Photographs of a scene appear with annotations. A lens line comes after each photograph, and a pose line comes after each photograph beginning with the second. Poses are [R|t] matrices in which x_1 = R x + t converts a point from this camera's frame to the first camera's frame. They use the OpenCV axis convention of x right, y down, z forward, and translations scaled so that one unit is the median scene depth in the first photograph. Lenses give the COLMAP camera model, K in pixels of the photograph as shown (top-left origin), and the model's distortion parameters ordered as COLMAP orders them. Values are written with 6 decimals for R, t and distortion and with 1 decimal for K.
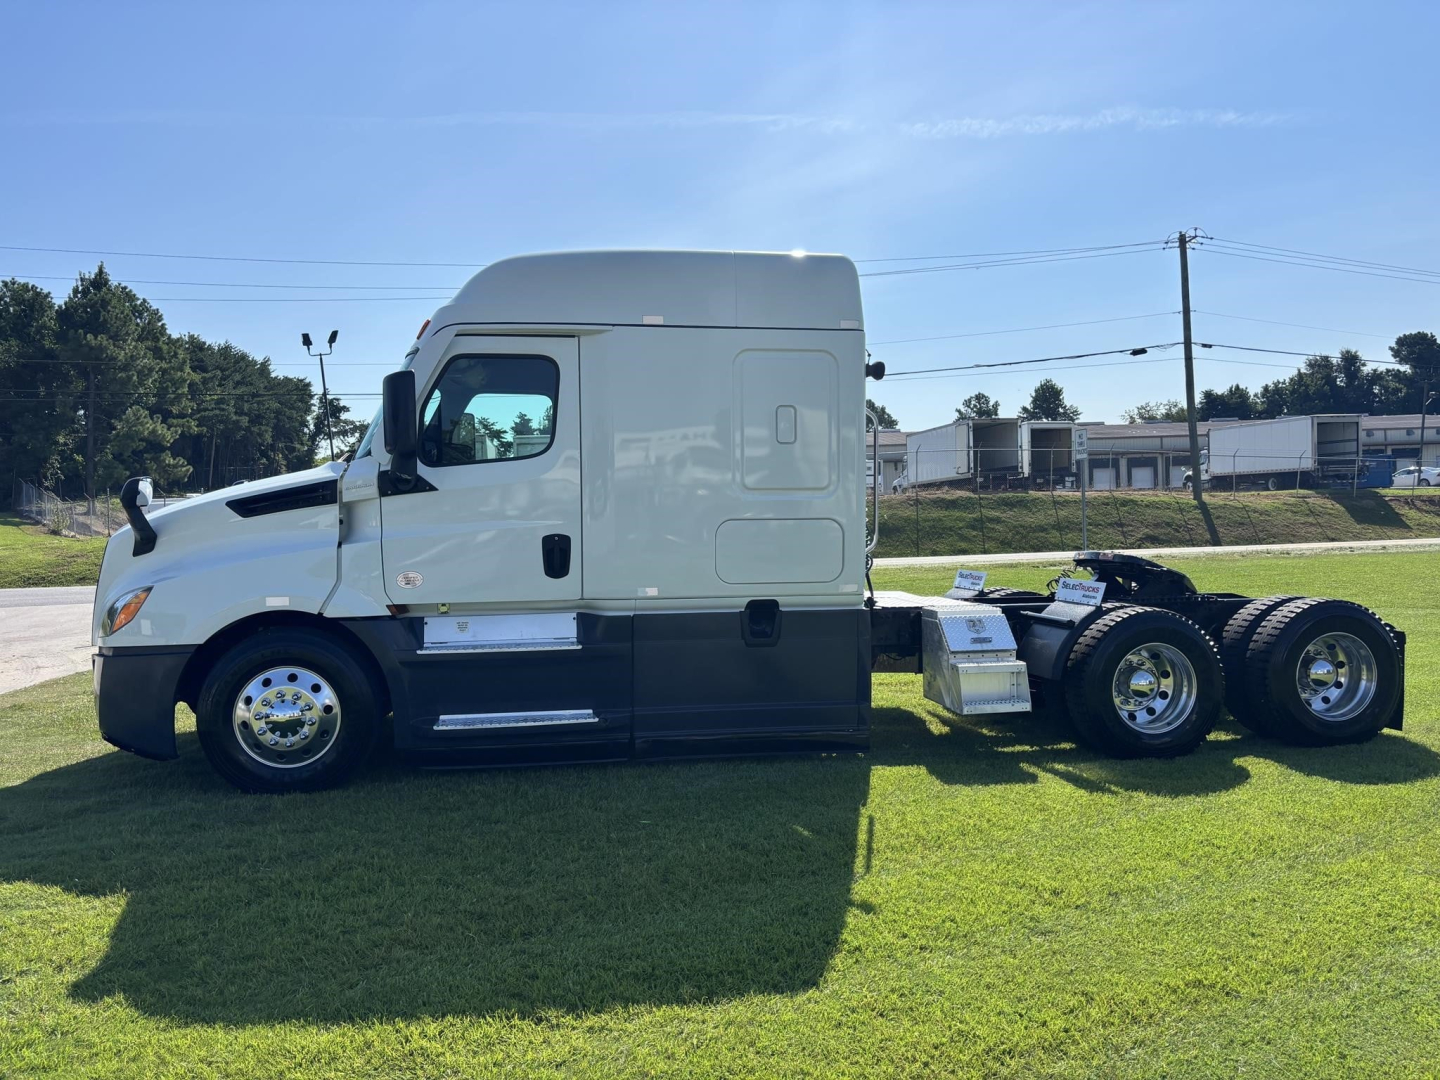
lens RADIAL K [[1086.9, 0, 720.0], [0, 1086.9, 540.0], [0, 0, 1]] dist [0.046463, -0.047640]
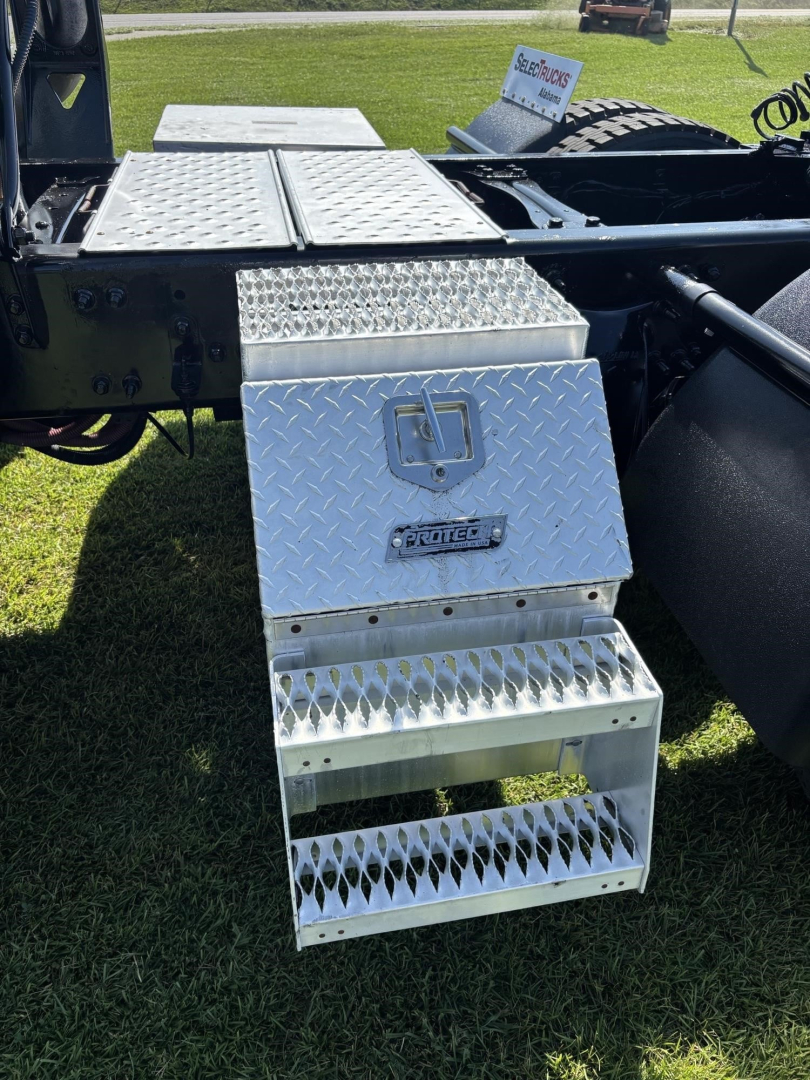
lens RADIAL K [[846.6, 0, 405.0], [0, 846.6, 540.0], [0, 0, 1]] dist [0.057832, -0.062369]
pose [[0.999332, 0.001481, 0.036505, 0.225913], [-0.020992, 0.841057, 0.540538, 0.014913], [-0.029902, -0.540944, 0.840527, 0.874786]]
